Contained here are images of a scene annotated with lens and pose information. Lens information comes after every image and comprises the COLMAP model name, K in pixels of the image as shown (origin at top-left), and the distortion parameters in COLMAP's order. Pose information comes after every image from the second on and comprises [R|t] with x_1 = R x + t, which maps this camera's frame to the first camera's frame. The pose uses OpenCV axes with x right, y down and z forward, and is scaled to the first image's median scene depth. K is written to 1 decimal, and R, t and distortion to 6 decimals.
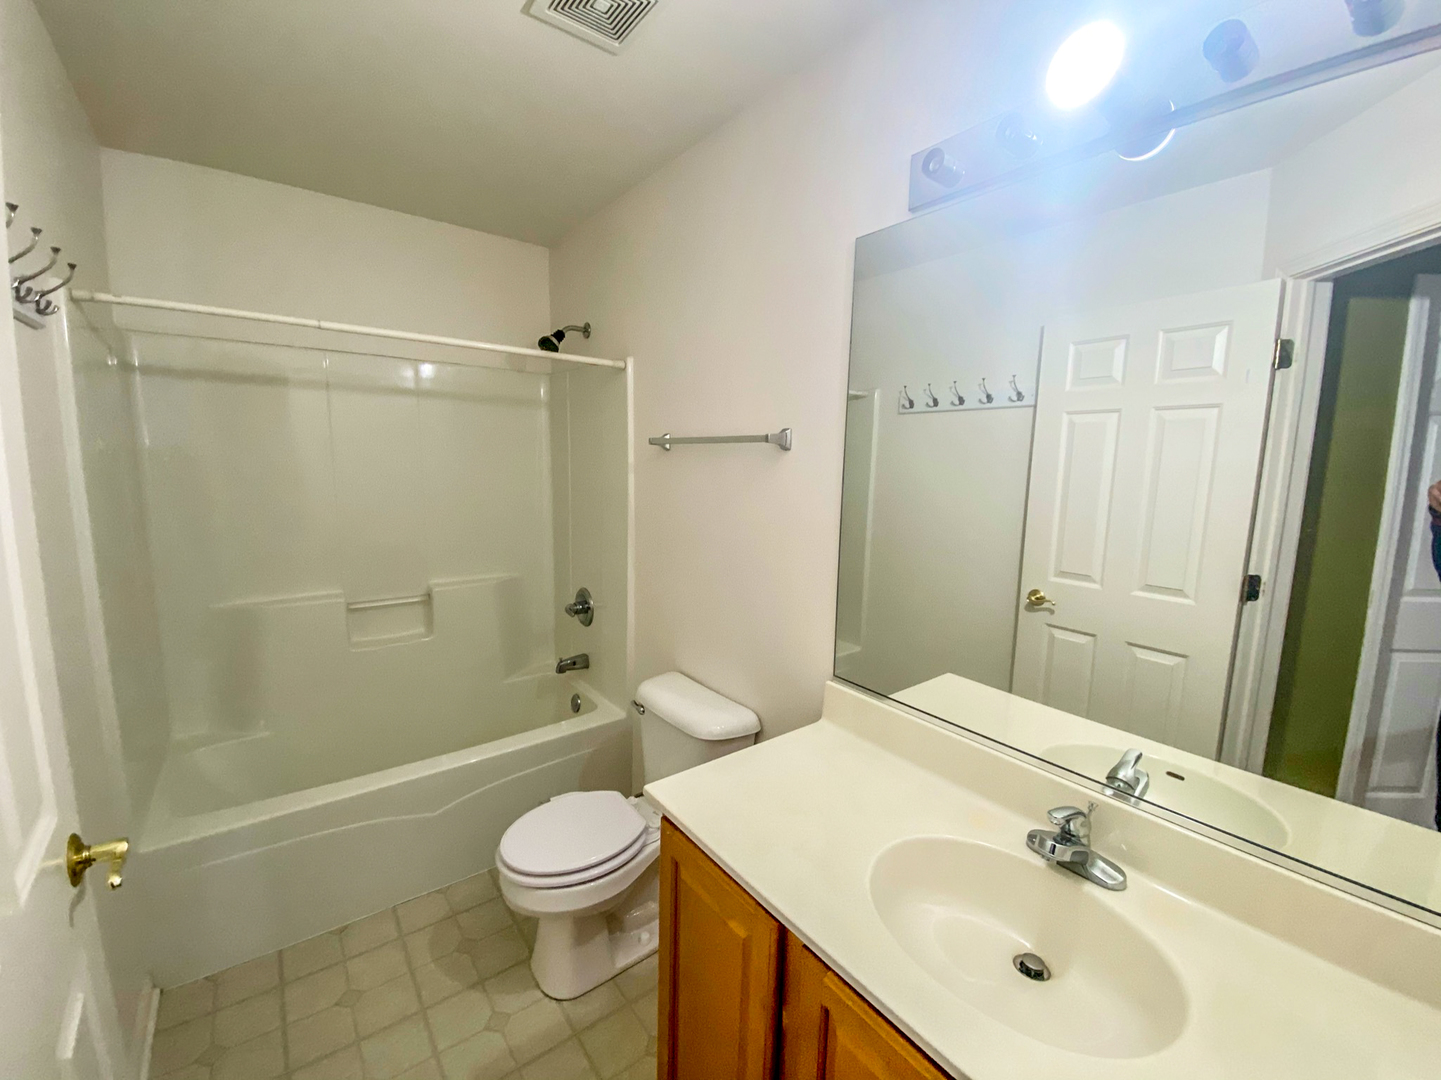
lens RADIAL K [[582.0, 0, 717.1], [0, 582.0, 535.4], [0, 0, 1]] dist [0.022412, -0.020556]
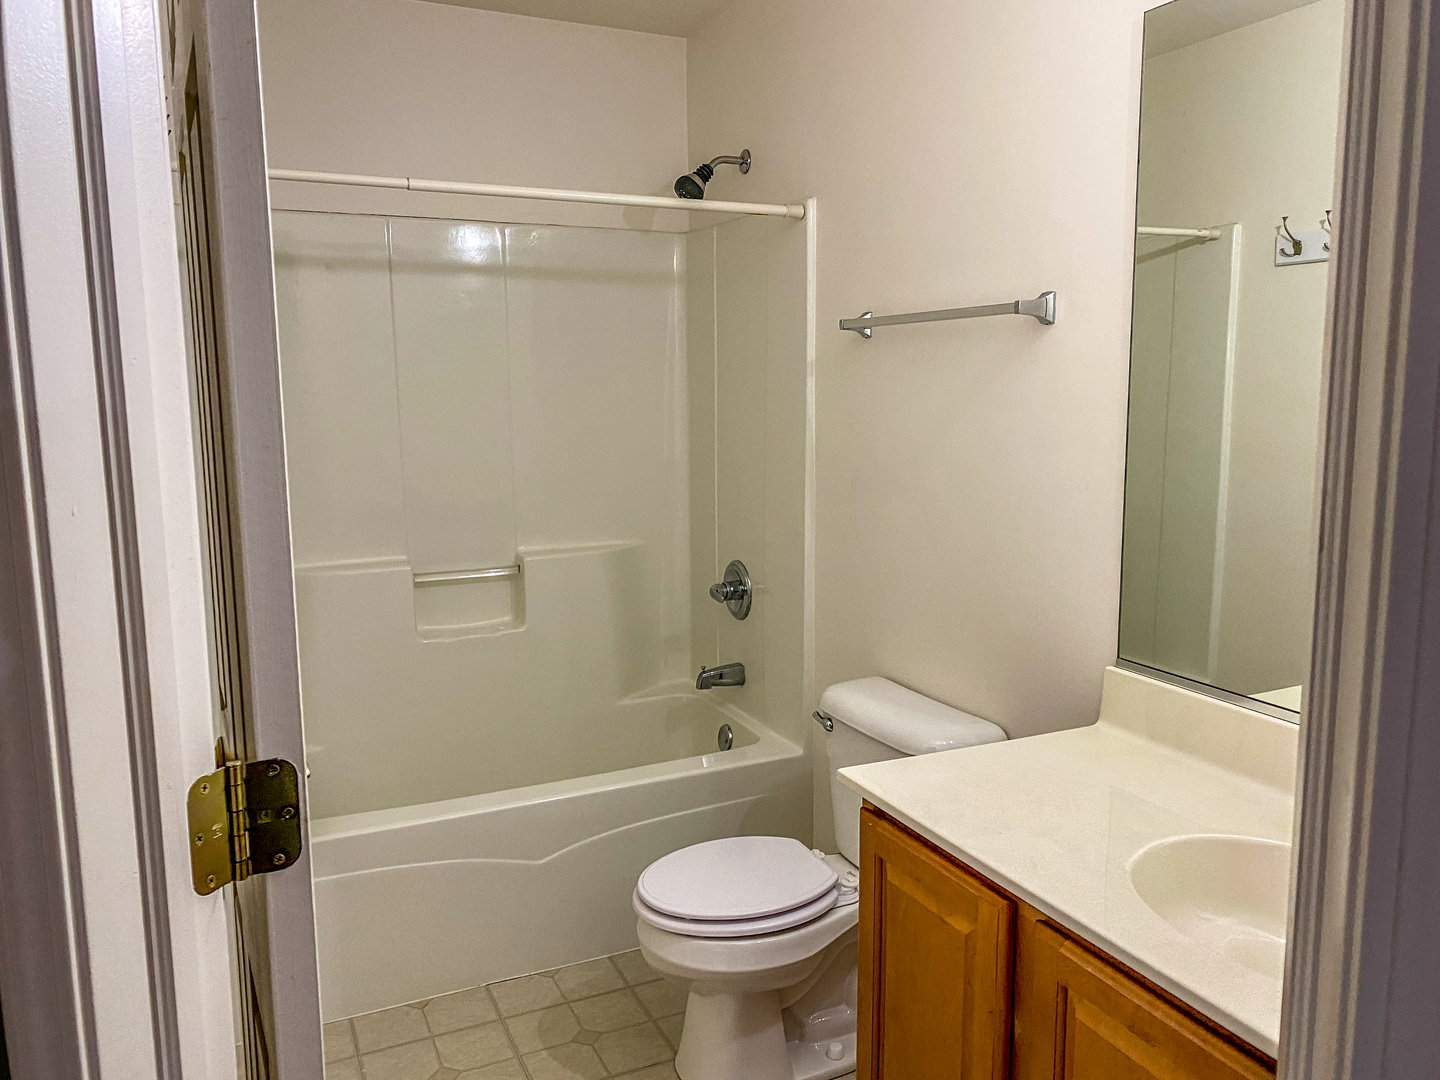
lens RADIAL K [[1100.3, 0, 720.0], [0, 1100.3, 540.0], [0, 0, 1]] dist [0.147840, -0.351178]
pose [[0.976692, 0.000882, -0.214644, 0.021881], [0.001243, 0.999952, 0.009764, 0.071932], [0.214642, -0.009804, 0.976644, -0.268993]]
